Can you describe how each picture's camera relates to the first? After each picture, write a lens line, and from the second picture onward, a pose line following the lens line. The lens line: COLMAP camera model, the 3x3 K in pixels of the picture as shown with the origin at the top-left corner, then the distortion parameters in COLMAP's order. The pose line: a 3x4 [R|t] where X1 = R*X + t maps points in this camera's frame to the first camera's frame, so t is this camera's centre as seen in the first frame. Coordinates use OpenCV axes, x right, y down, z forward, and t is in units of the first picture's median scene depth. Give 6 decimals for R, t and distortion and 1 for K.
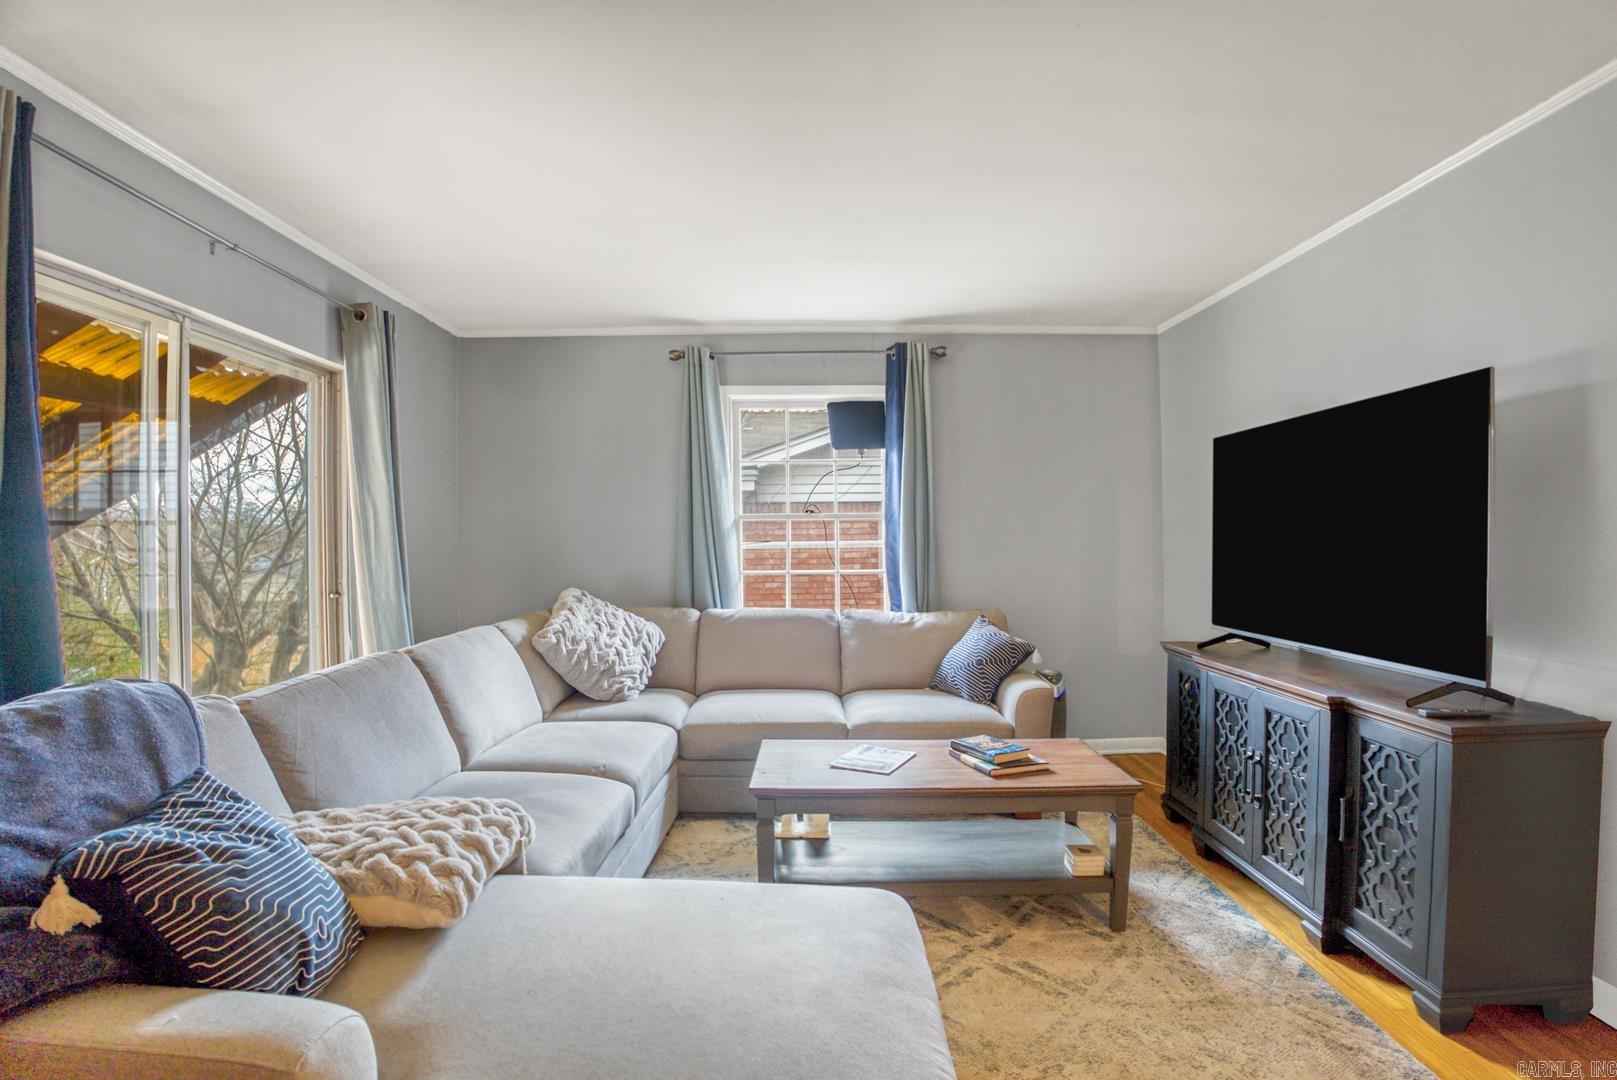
lens RADIAL K [[771.2, 0, 808.5], [0, 771.2, 540.0], [0, 0, 1]] dist [-0.102778, 0.022991]
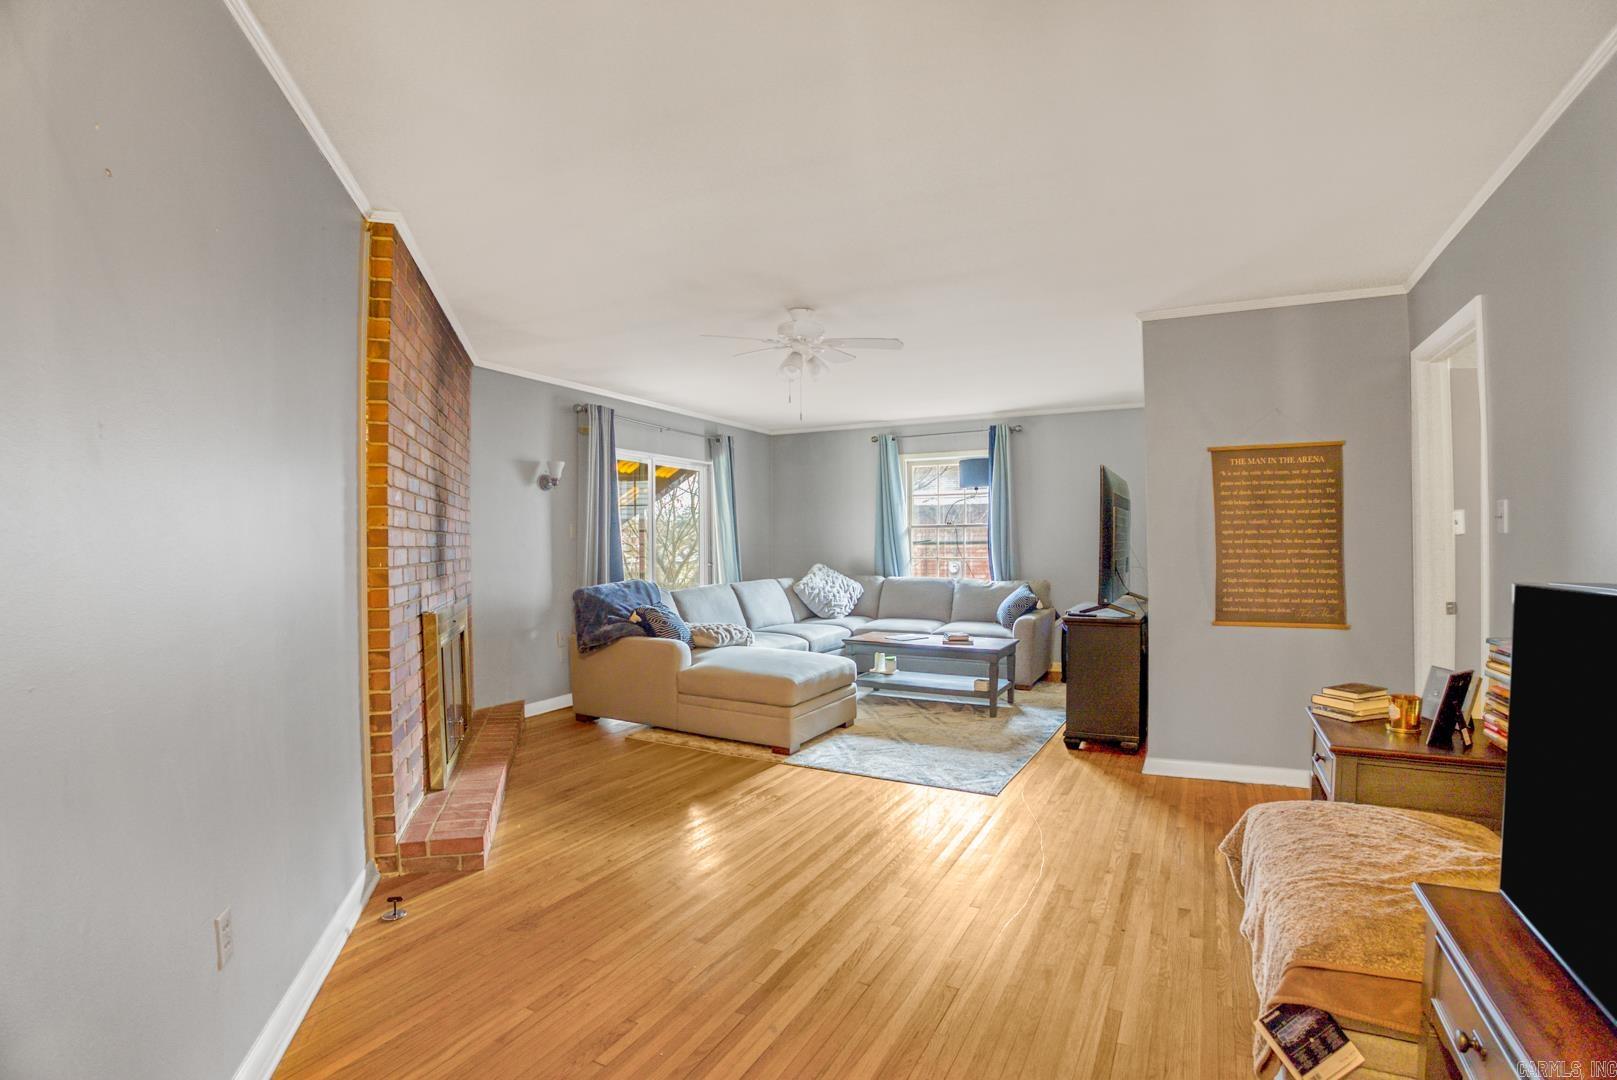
lens RADIAL K [[763.0, 0, 837.9], [0, 763.0, 533.8], [0, 0, 1]] dist [-0.061555, 0.021483]
pose [[0.896569, -0.002672, -0.442897, 0.734343], [0.001673, 0.999995, -0.002646, -0.011502], [0.442902, 0.001631, 0.896569, -0.902130]]
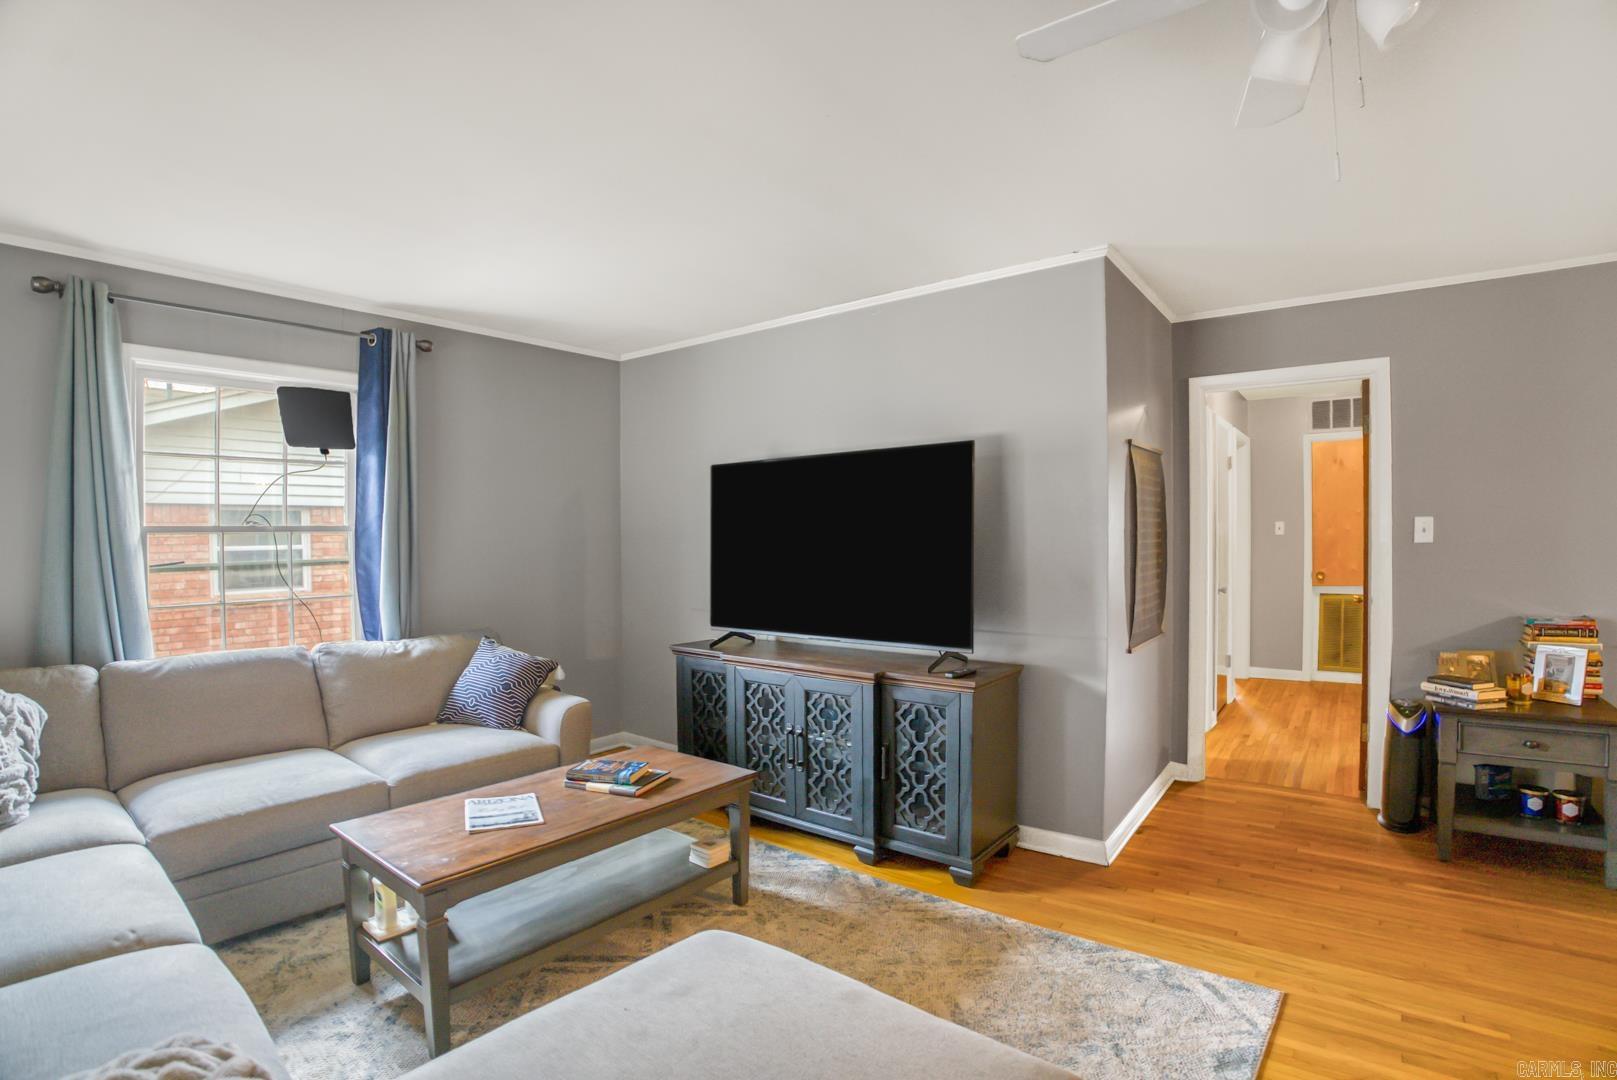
lens RADIAL K [[761.6, 0, 790.8], [0, 761.6, 538.7], [0, 0, 1]] dist [-0.107374, 0.026435]
pose [[0.631267, -0.005397, 0.775547, -0.298841], [0.007963, 0.999968, 0.000478, -0.022523], [-0.775524, 0.005874, 0.631290, 0.159955]]
